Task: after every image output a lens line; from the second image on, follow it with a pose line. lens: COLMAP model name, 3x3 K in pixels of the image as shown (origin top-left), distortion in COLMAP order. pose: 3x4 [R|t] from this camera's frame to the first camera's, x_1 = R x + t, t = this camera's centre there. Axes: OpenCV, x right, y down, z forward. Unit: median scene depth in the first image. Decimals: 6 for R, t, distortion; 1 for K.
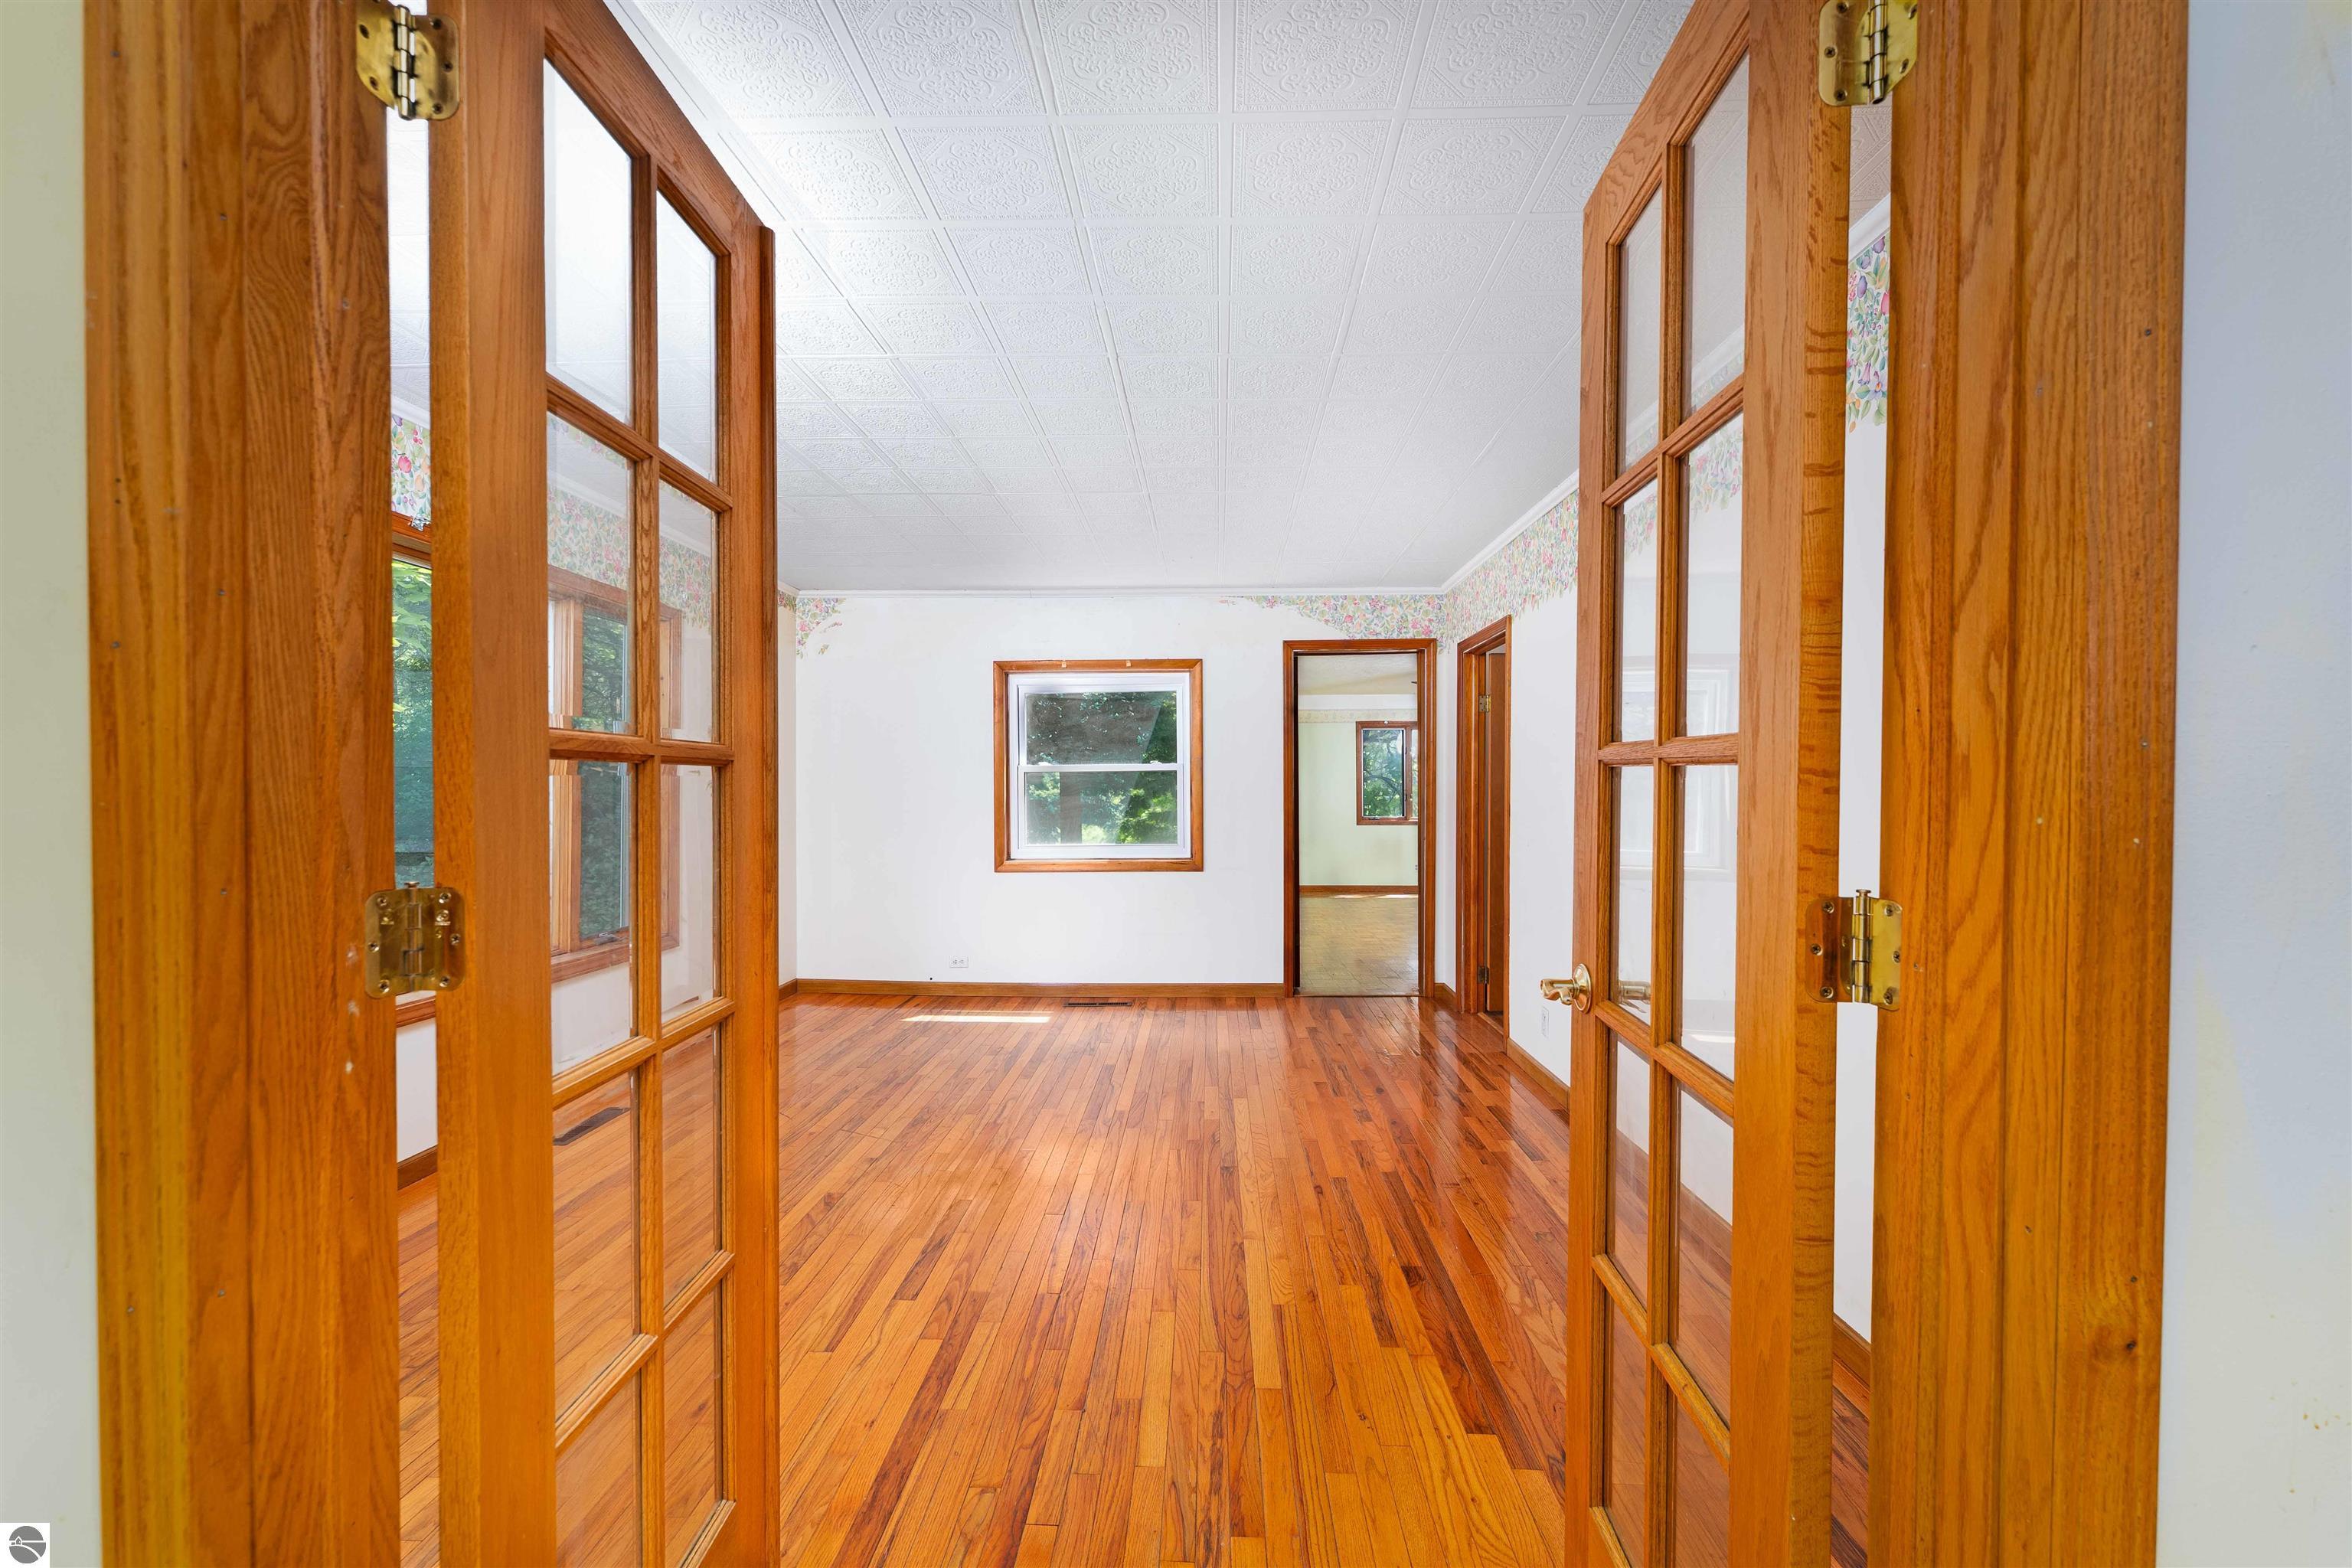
lens RADIAL K [[966.5, 0, 1179.0], [0, 966.5, 796.7], [0, 0, 1]] dist [0.000531, 0.000054]
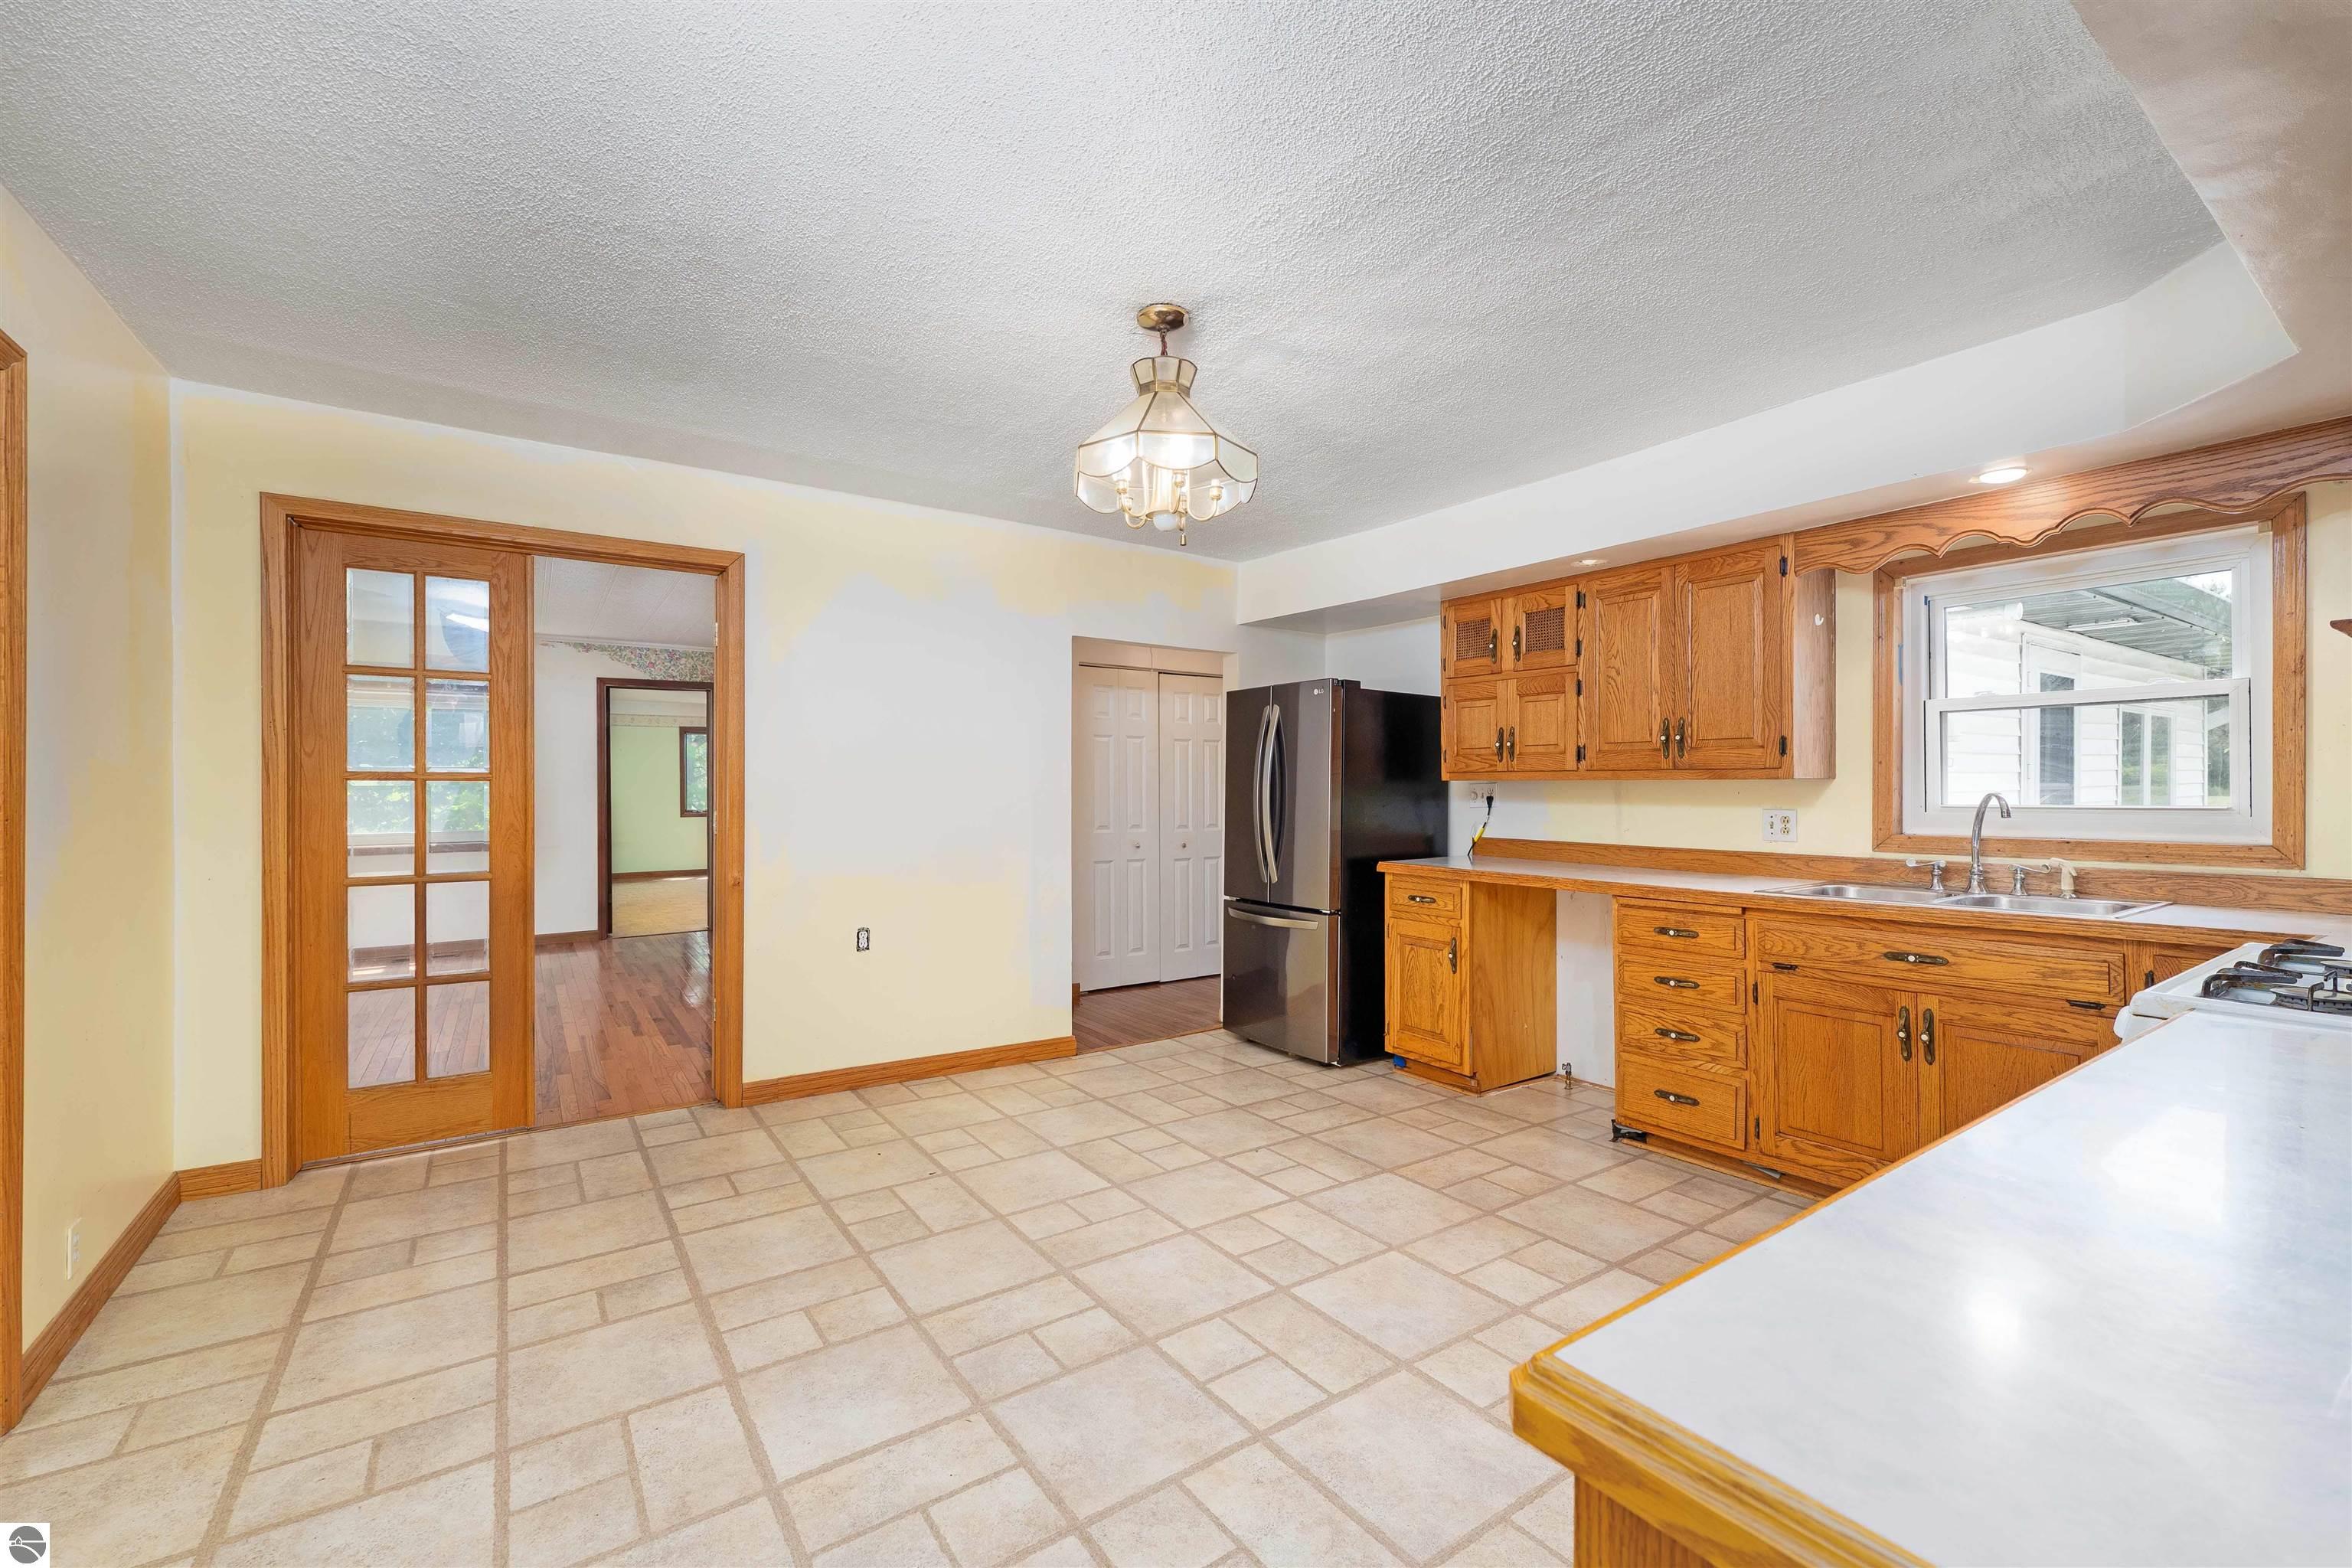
lens RADIAL K [[966.5, 0, 1161.3], [0, 966.5, 787.4], [0, 0, 1]] dist [0.000531, 0.000054]
pose [[0.813985, -0.004173, 0.580871, -0.051693], [0.007305, 0.999969, -0.003054, 0.002923], [-0.580840, 0.006729, 0.813990, -0.818769]]
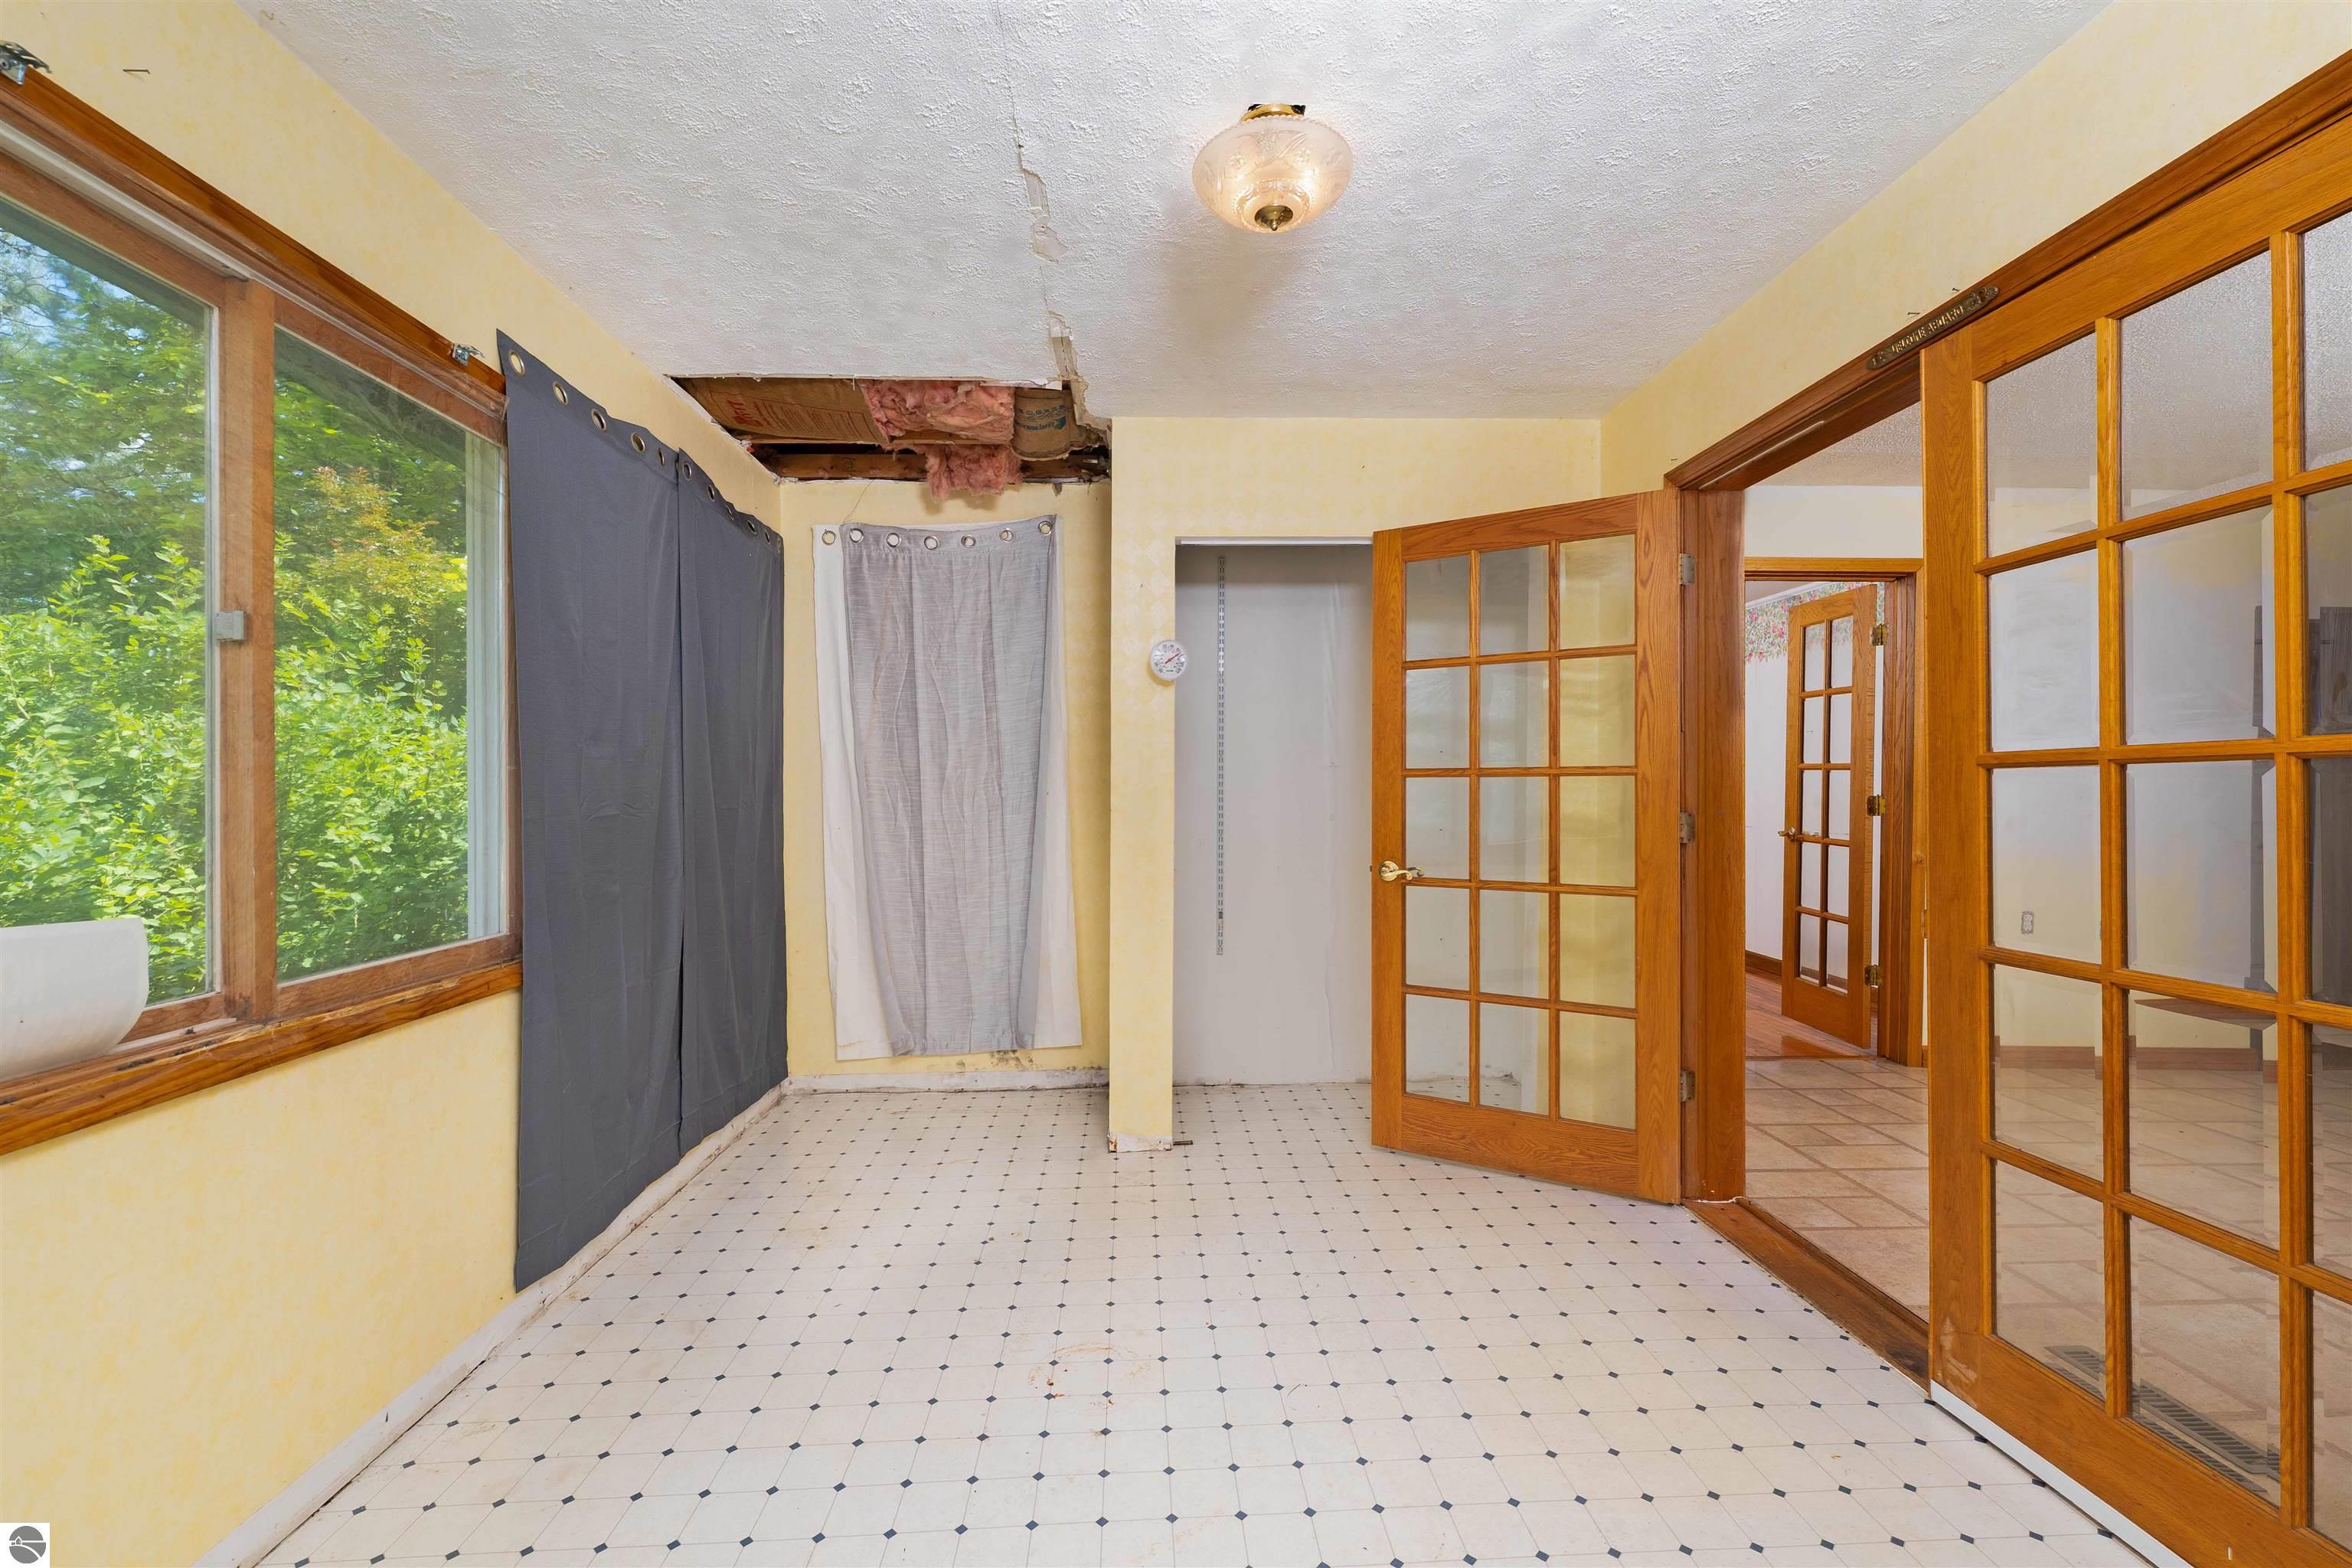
lens RADIAL K [[966.5, 0, 1190.1], [0, 966.5, 788.3], [0, 0, 1]] dist [0.000531, 0.000054]
pose [[0.997384, -0.002249, 0.072244, -0.668226], [0.002870, 0.999960, -0.008493, 0.017204], [-0.072222, 0.008678, 0.997351, -0.787350]]
